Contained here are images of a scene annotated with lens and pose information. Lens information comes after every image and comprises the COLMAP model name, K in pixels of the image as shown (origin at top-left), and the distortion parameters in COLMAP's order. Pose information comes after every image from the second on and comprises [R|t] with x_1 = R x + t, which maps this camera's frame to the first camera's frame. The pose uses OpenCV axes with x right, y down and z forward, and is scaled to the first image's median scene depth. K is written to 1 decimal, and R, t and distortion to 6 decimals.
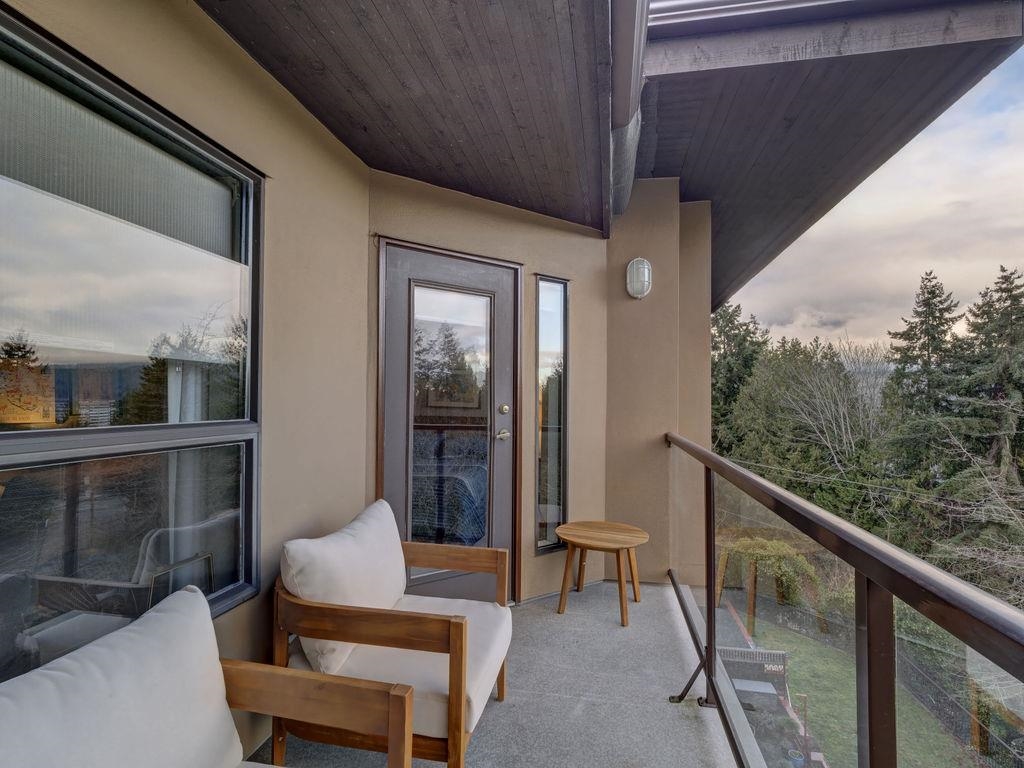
lens RADIAL K [[469.6, 0, 567.7], [0, 469.6, 387.6], [0, 0, 1]] dist [-0.008530, 0.002968]
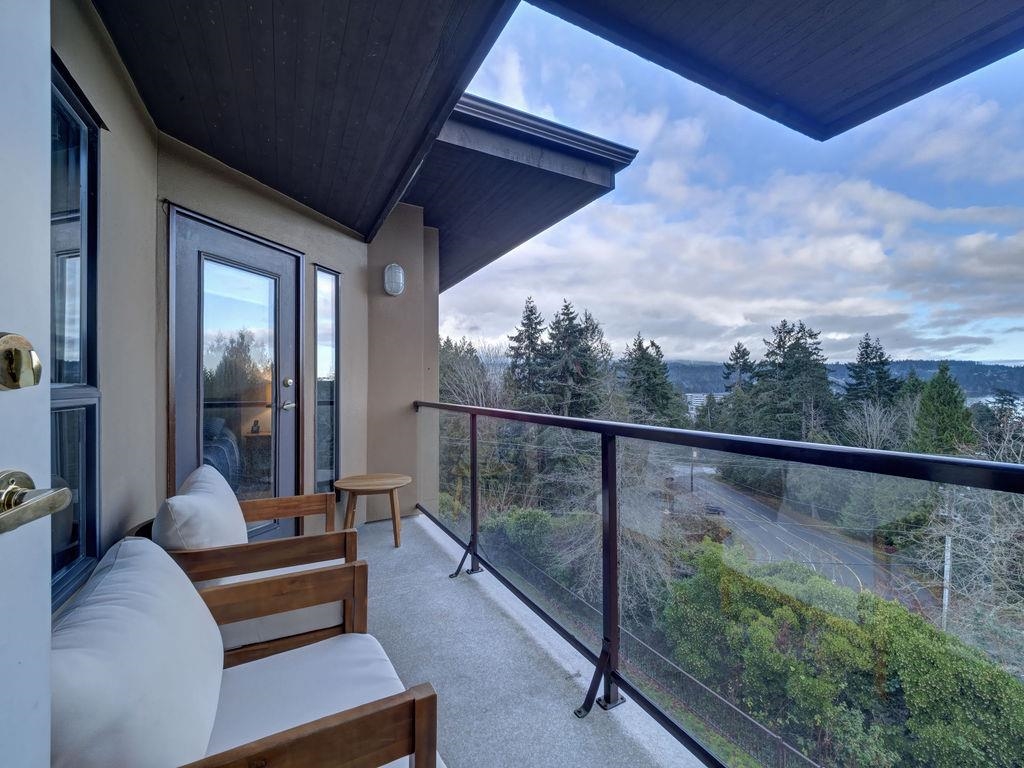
lens RADIAL K [[438.8, 0, 504.7], [0, 438.8, 388.7], [0, 0, 1]] dist [-0.014419, -0.001178]
pose [[0.786333, -0.013013, 0.617666, -0.160311], [0.001765, 0.999821, 0.018818, 0.018379], [-0.617800, -0.013707, 0.786215, -0.055917]]
